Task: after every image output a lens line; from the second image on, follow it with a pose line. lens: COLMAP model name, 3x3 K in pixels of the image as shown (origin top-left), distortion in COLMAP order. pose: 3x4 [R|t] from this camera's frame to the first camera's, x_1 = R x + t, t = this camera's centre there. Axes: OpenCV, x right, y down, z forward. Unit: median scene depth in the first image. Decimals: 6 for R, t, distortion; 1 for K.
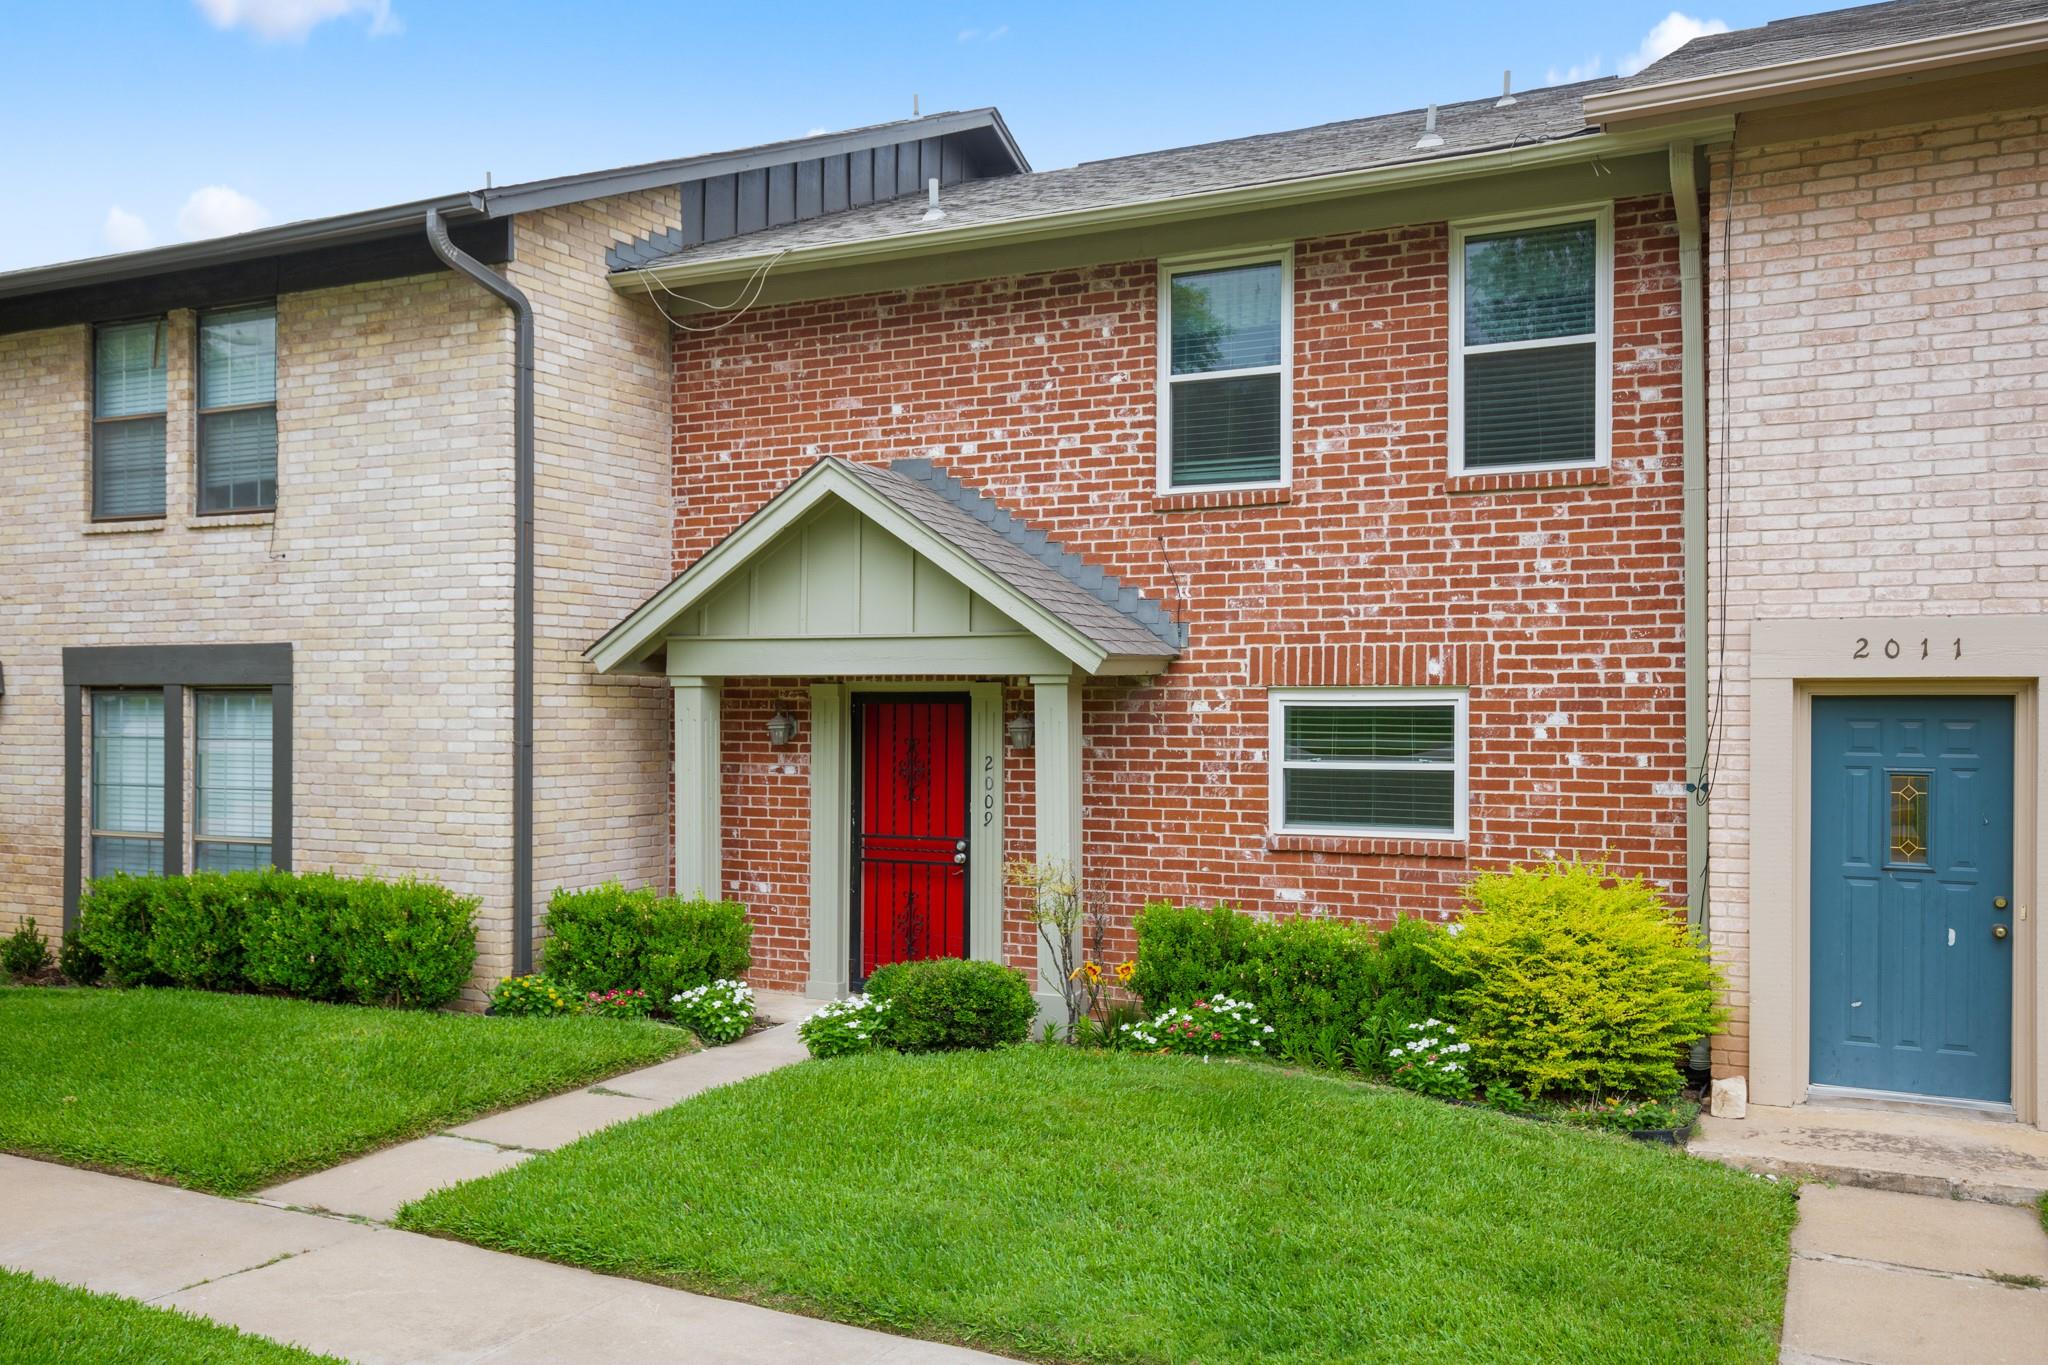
lens RADIAL K [[1673.3, 0, 1022.5], [0, 1673.3, 720.6], [0, 0, 1]] dist [0.010427, 0.008279]
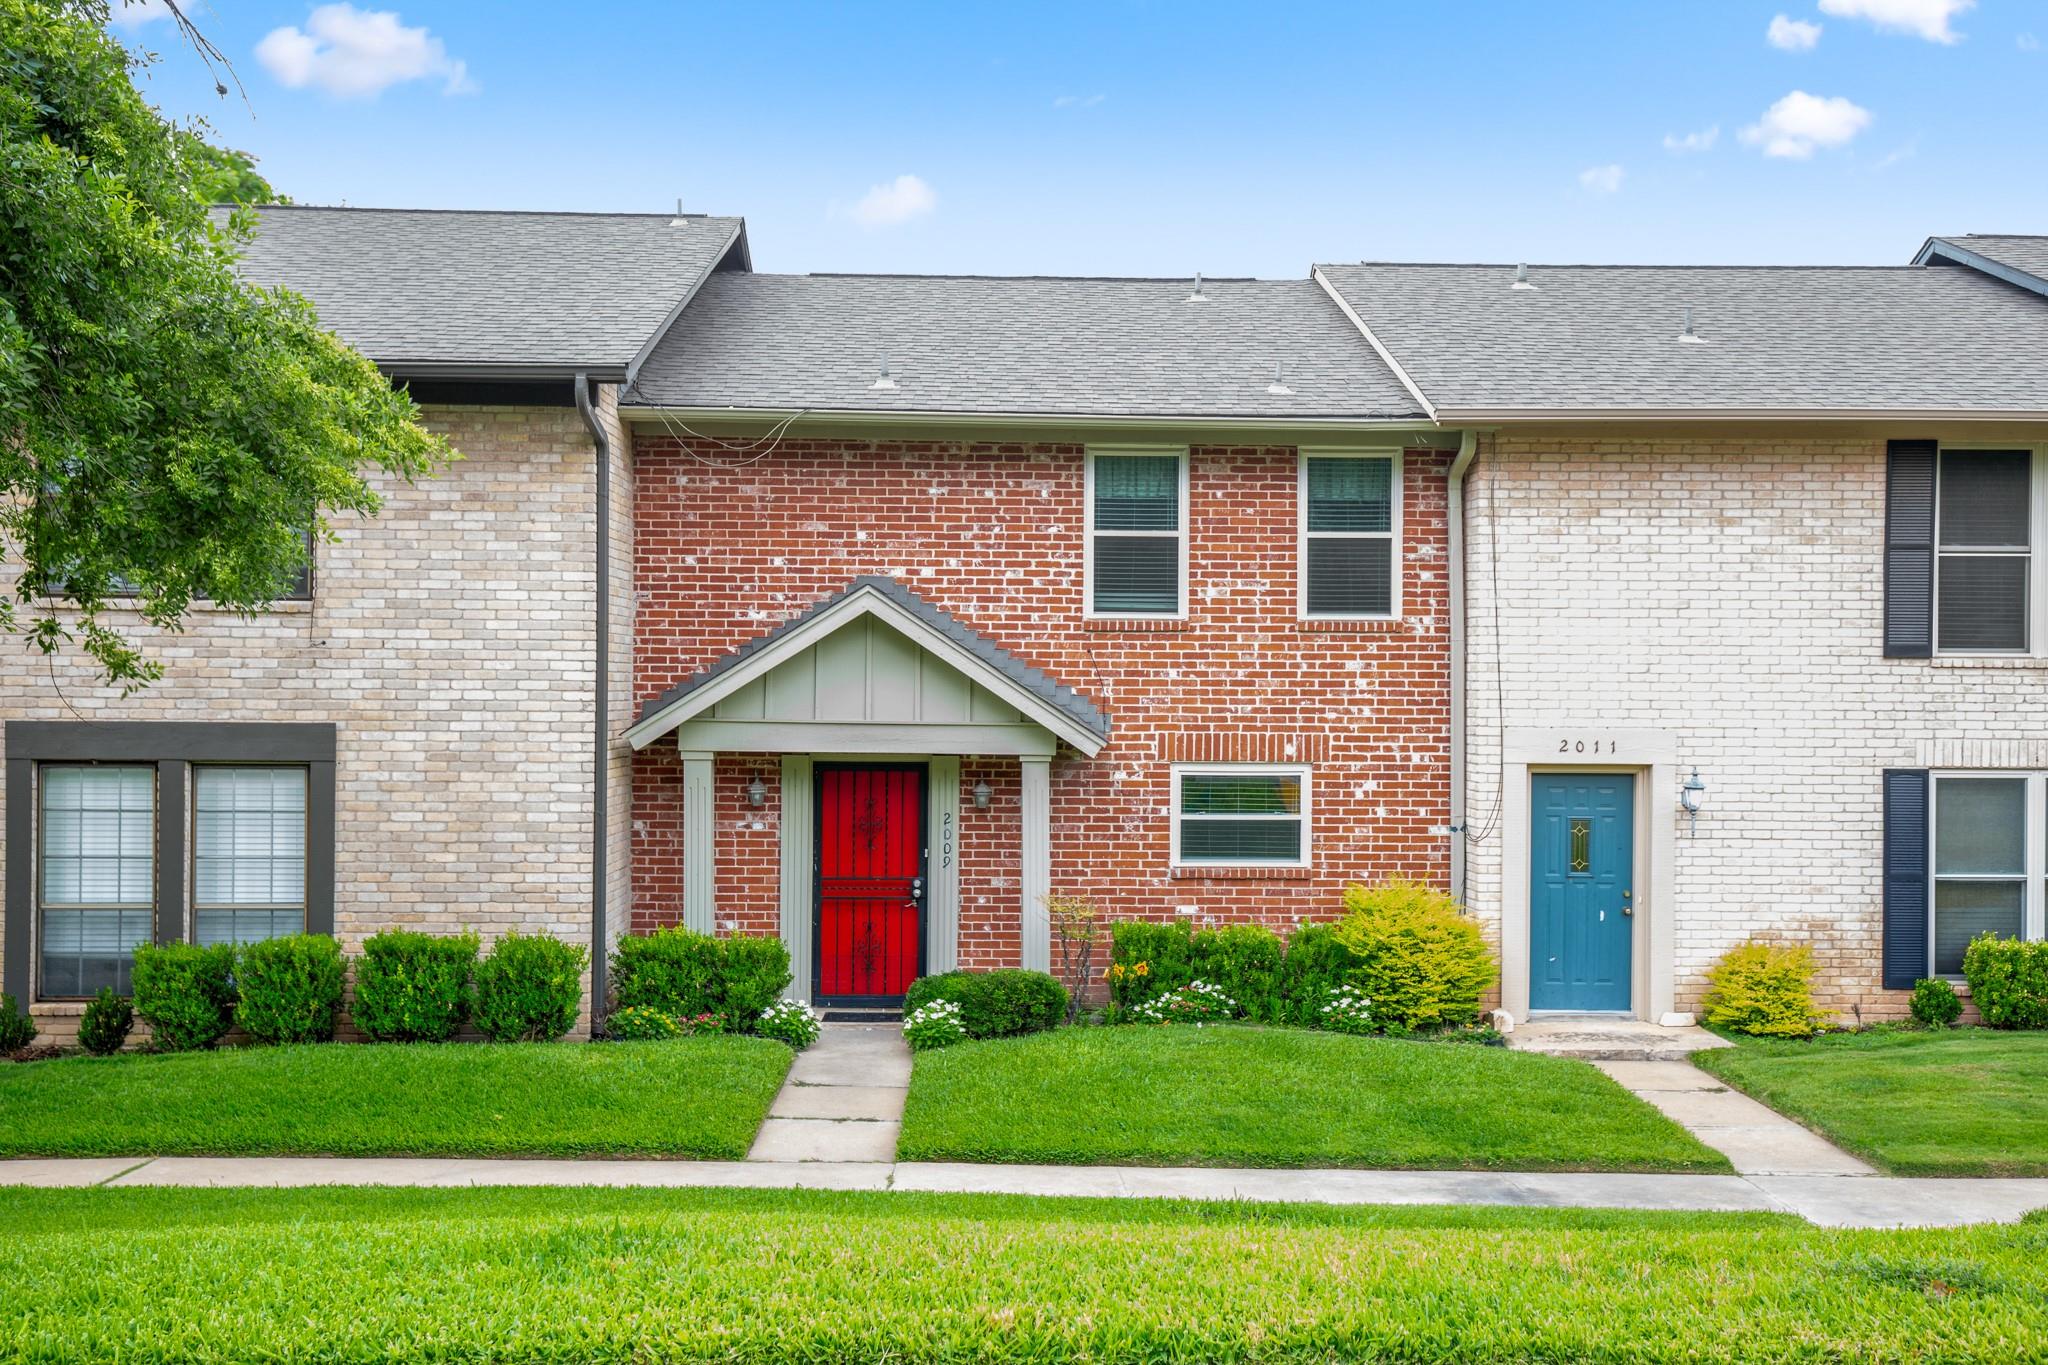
lens RADIAL K [[1995.5, 0, 1024.0], [0, 1995.5, 682.5], [0, 0, 1]] dist [0.014329, 0.006648]
pose [[0.881295, 0.005215, 0.472538, -0.752352], [-0.003112, 0.999981, -0.005232, -0.077345], [-0.472556, 0.003140, 0.881295, -0.411961]]
